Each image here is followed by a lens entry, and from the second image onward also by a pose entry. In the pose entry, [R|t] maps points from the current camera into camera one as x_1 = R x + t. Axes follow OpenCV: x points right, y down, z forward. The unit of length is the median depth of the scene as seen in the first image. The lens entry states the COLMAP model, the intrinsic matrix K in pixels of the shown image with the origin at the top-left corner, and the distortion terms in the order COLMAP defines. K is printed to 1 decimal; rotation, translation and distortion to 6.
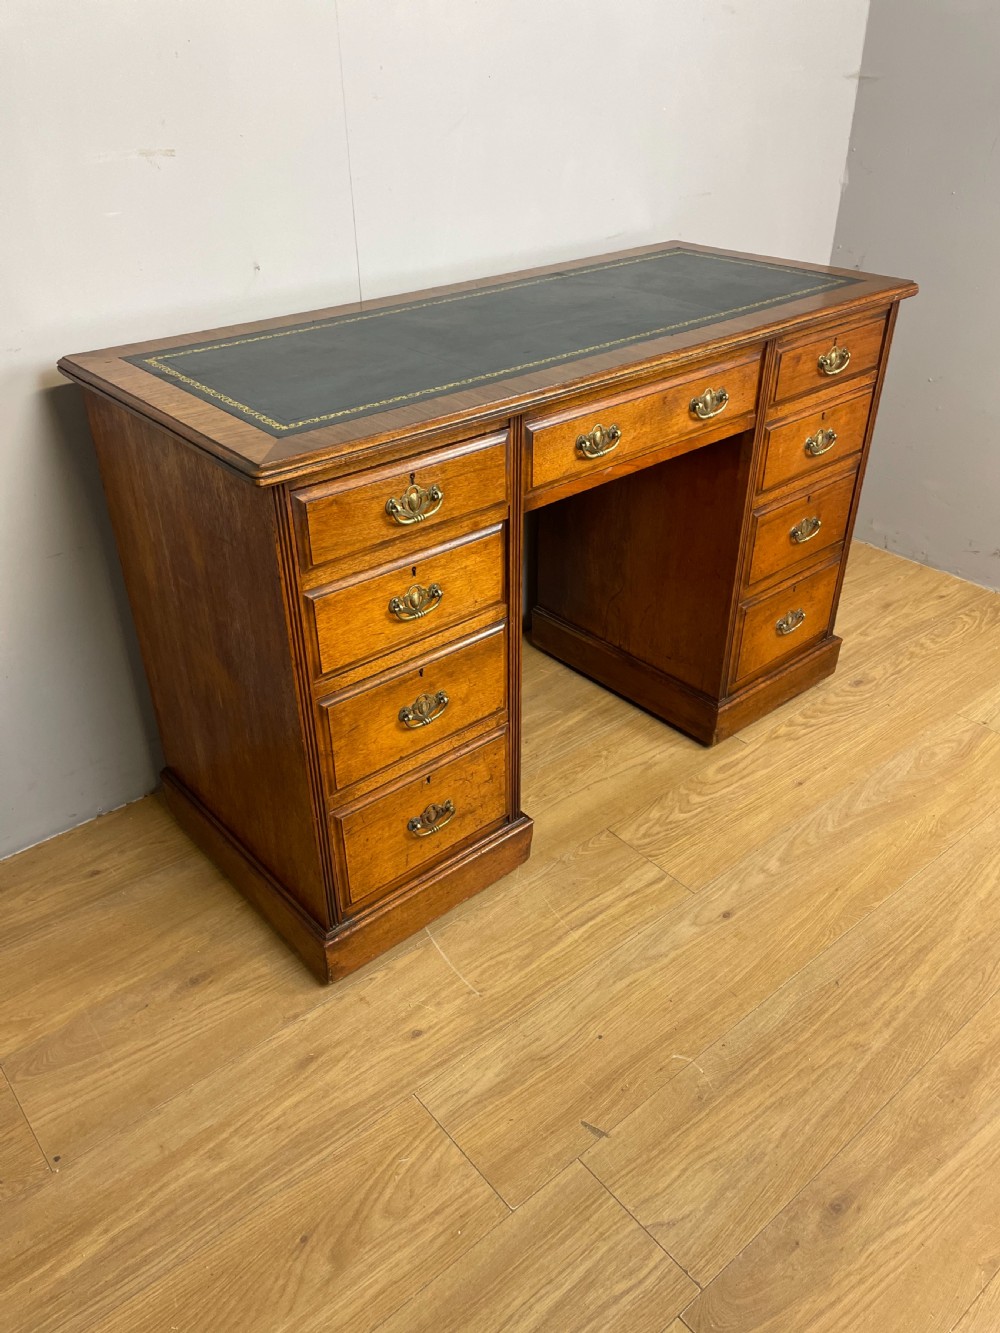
lens RADIAL K [[1013.1, 0, 499.5], [0, 1013.1, 662.3], [0, 0, 1]] dist [0.100068, -0.127620]
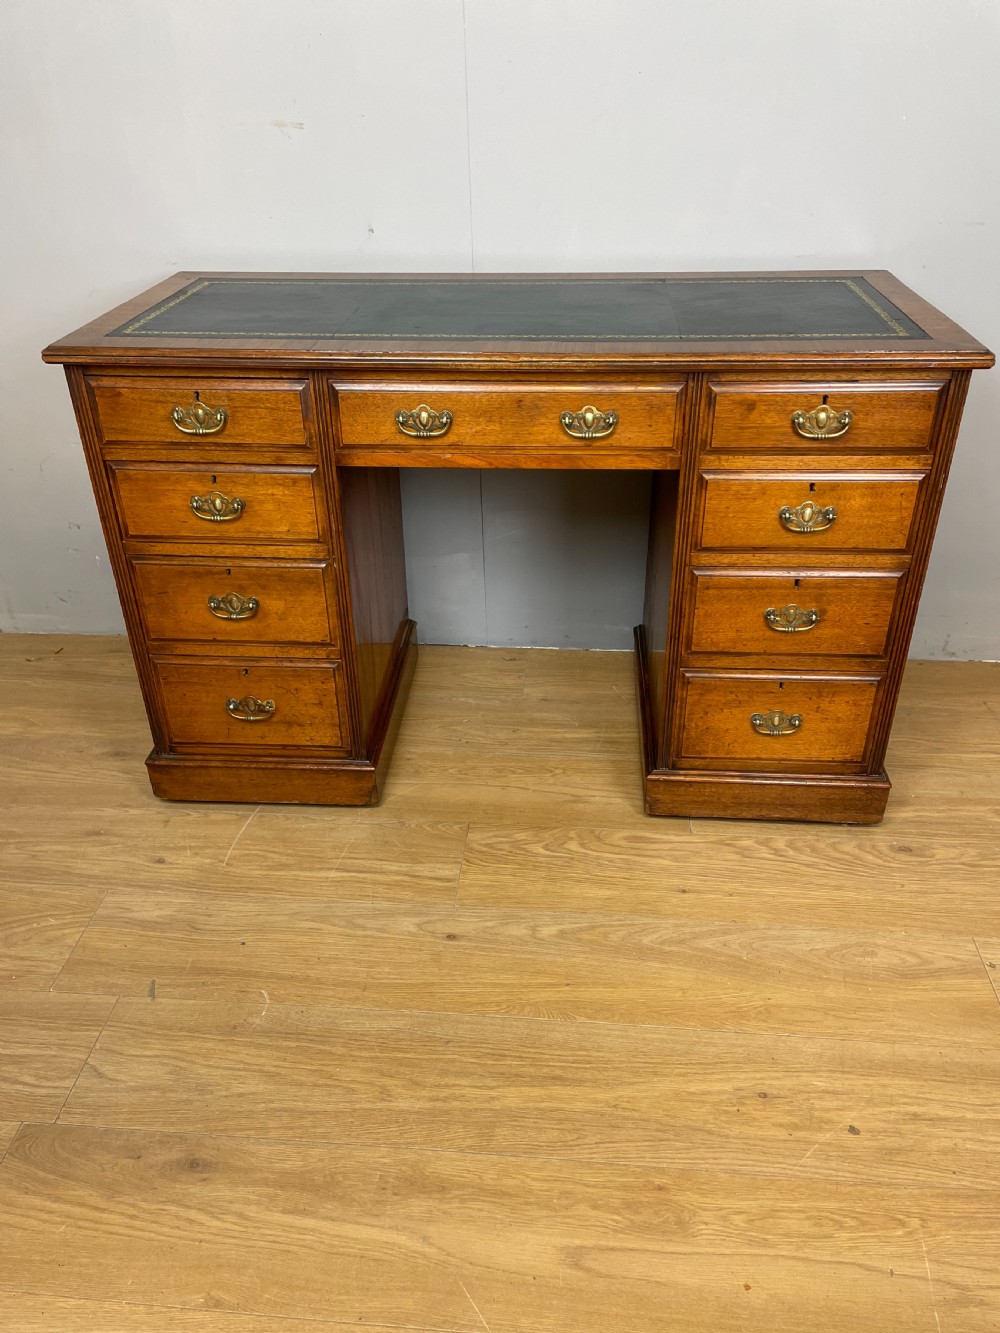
lens RADIAL K [[1010.8, 0, 507.4], [0, 1010.8, 662.4], [0, 0, 1]] dist [0.096859, -0.119129]
pose [[0.711452, 0.362838, -0.601818, 0.851106], [-0.367783, 0.921994, 0.121090, -0.146488], [0.598808, 0.135189, 0.789400, 0.271264]]
